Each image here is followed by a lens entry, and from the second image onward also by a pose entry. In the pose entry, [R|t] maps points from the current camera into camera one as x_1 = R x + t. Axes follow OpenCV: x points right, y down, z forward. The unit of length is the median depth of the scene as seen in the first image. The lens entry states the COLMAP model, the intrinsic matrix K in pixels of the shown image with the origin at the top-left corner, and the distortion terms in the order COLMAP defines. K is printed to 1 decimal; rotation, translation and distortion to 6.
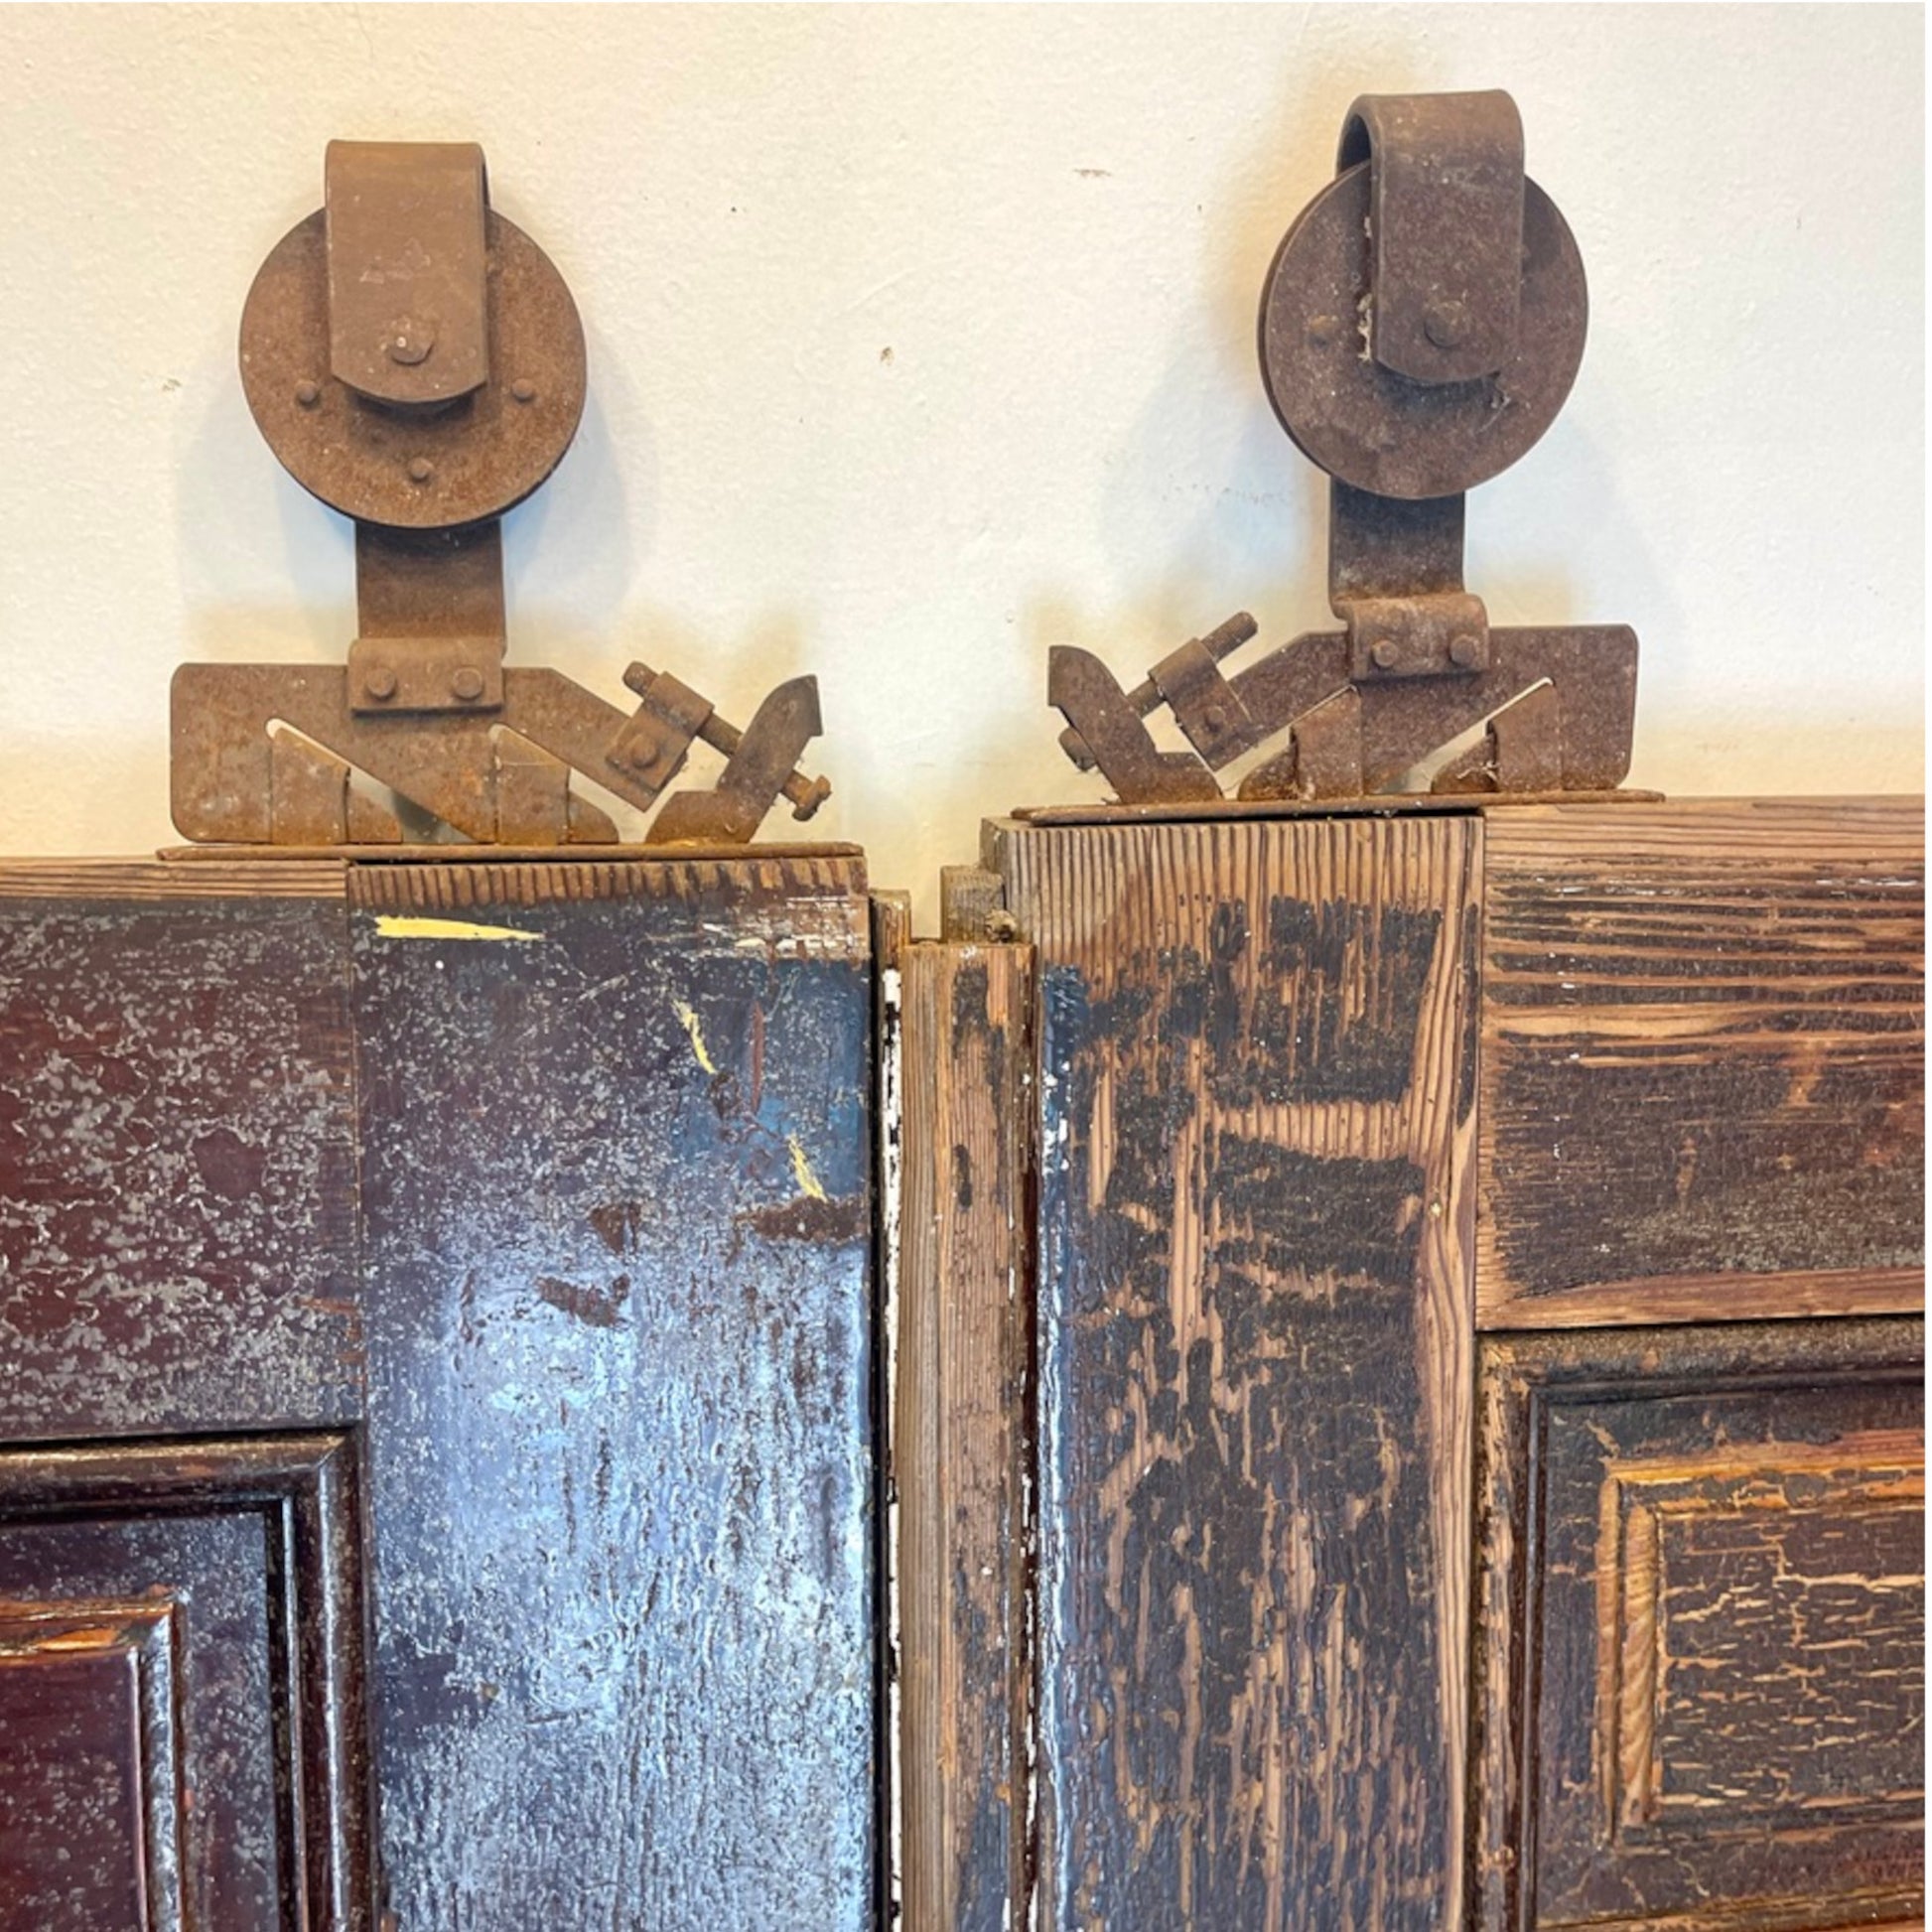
lens RADIAL K [[2036.6, 0, 949.0], [0, 2036.6, 953.6], [0, 0, 1]] dist [0.019821, 0.000000]
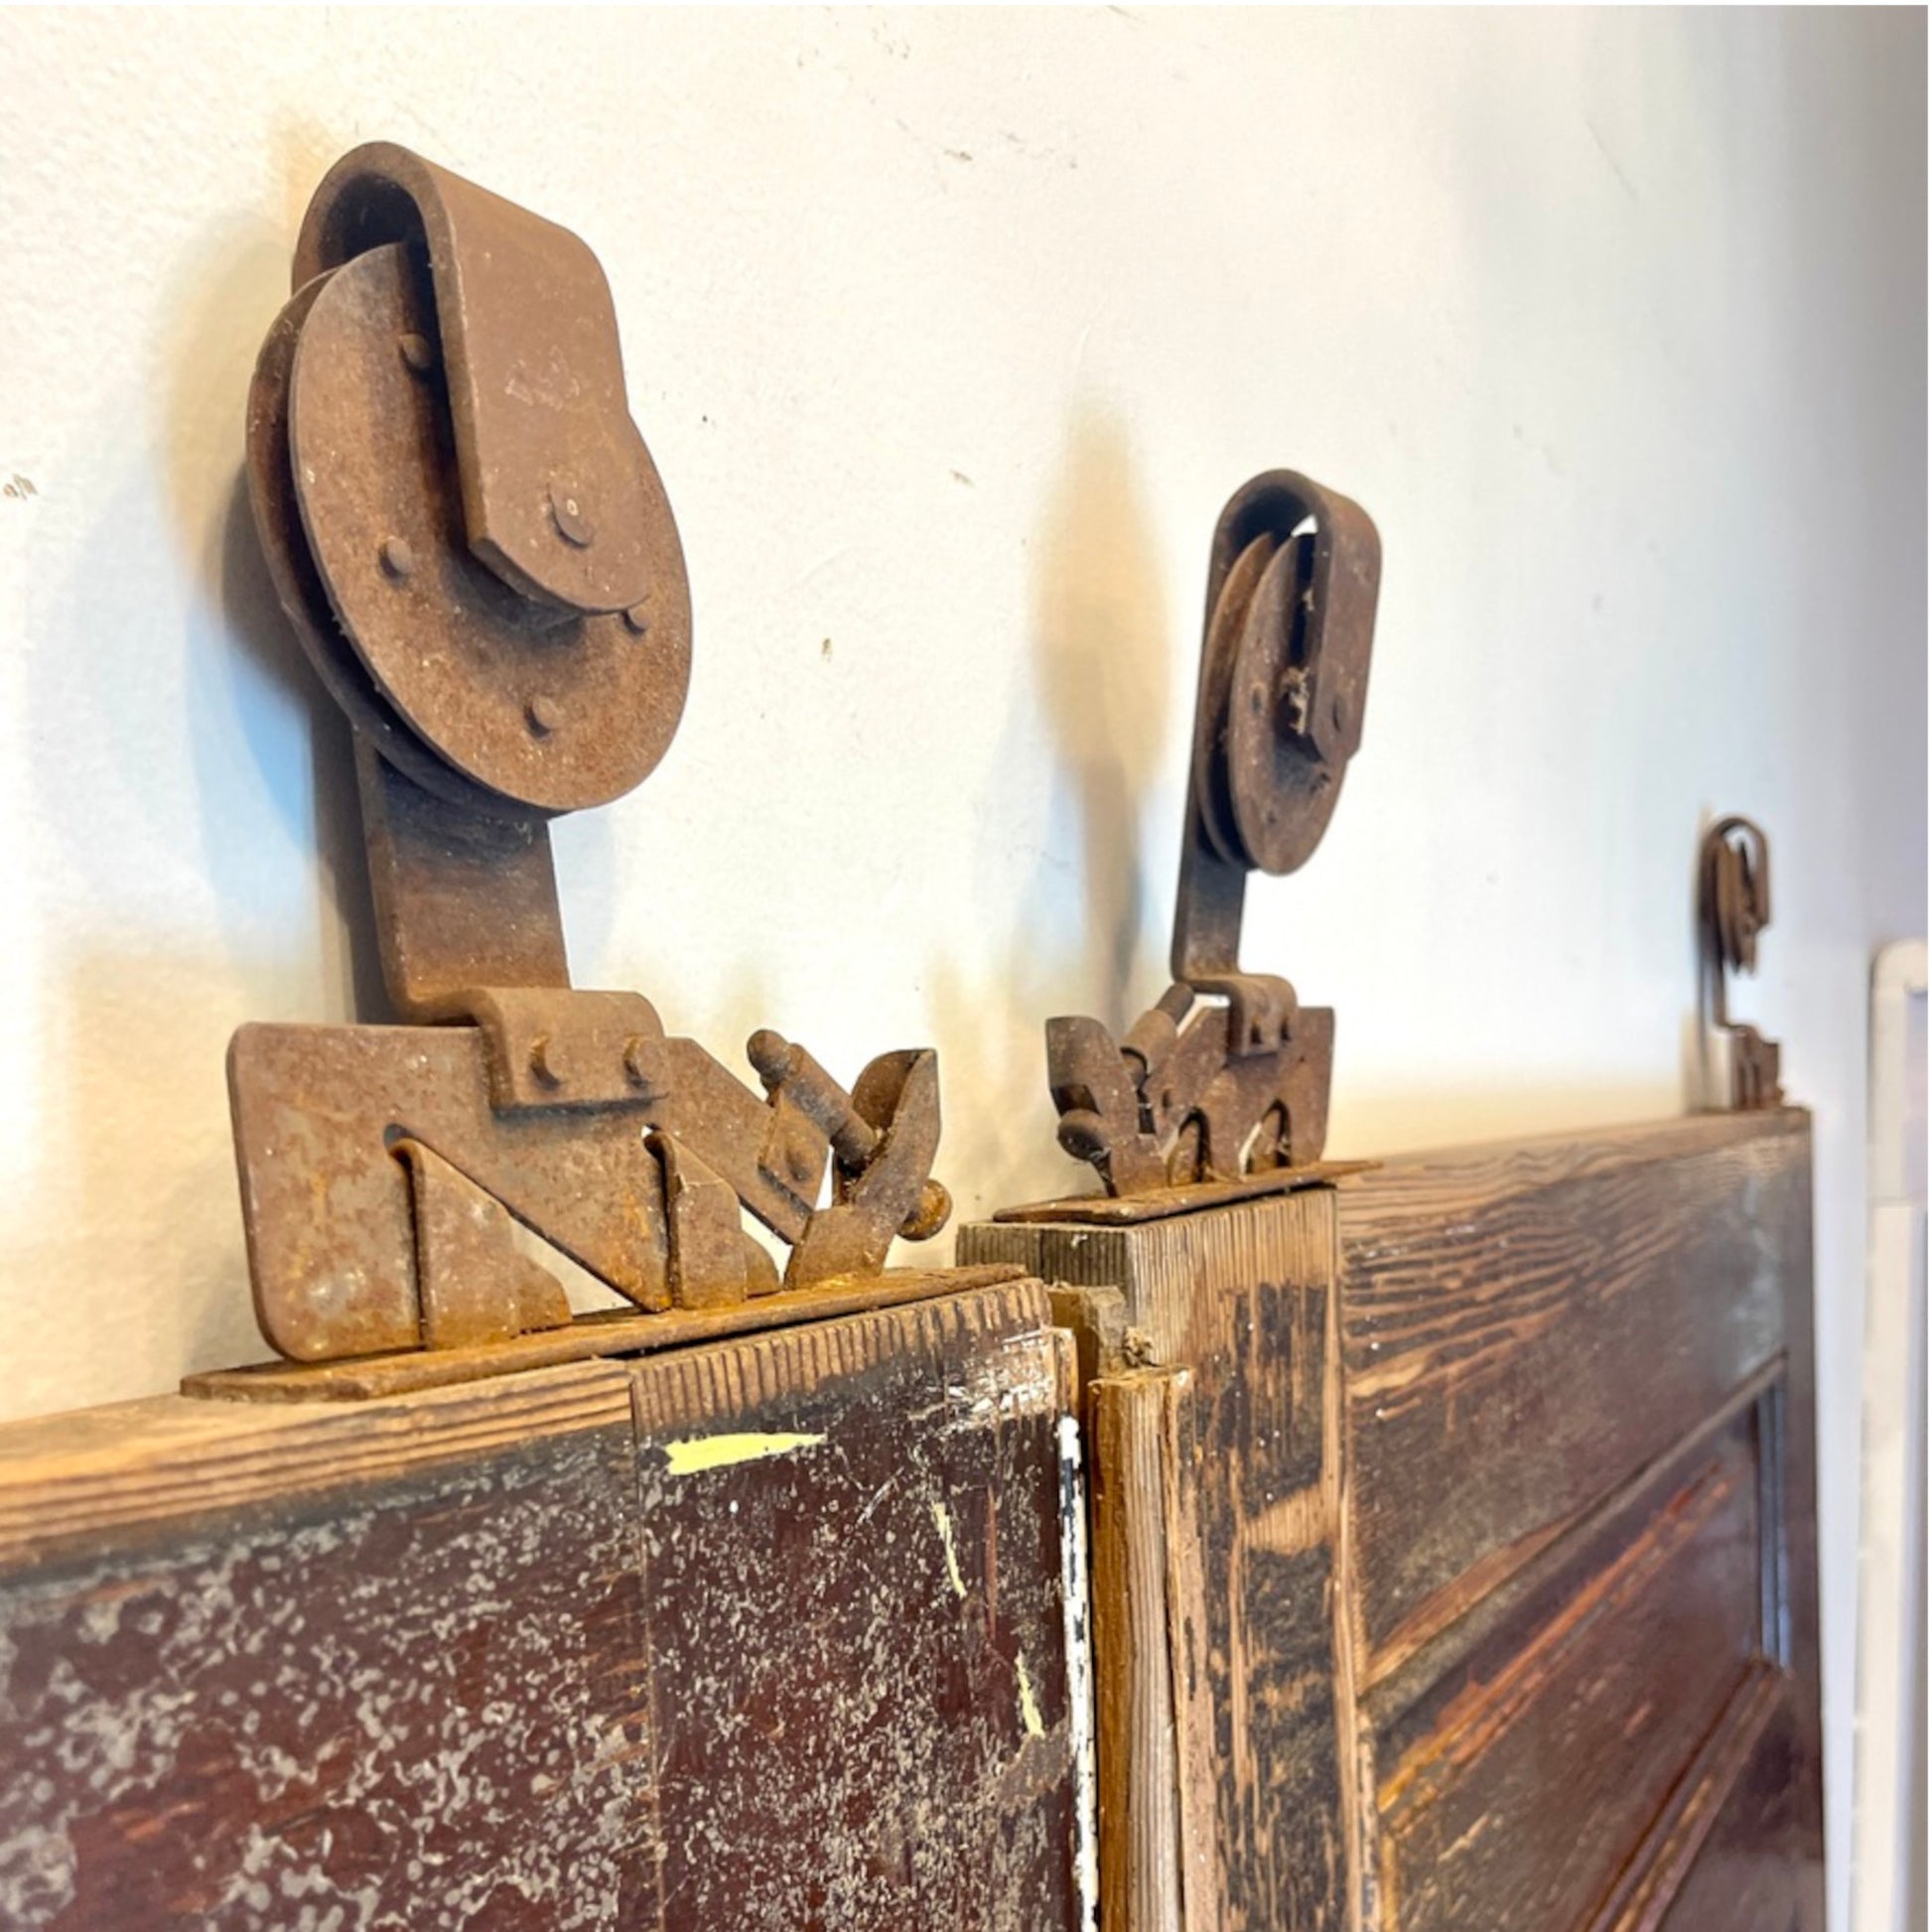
lens RADIAL K [[2036.6, 0, 1002.5], [0, 2036.6, 1190.9], [0, 0, 1]] dist [0.019821, 0.000000]
pose [[0.603590, -0.054522, 0.795428, -0.674578], [0.127224, 0.991462, -0.028582, -0.060560], [-0.787079, 0.118449, 0.605373, 0.539194]]
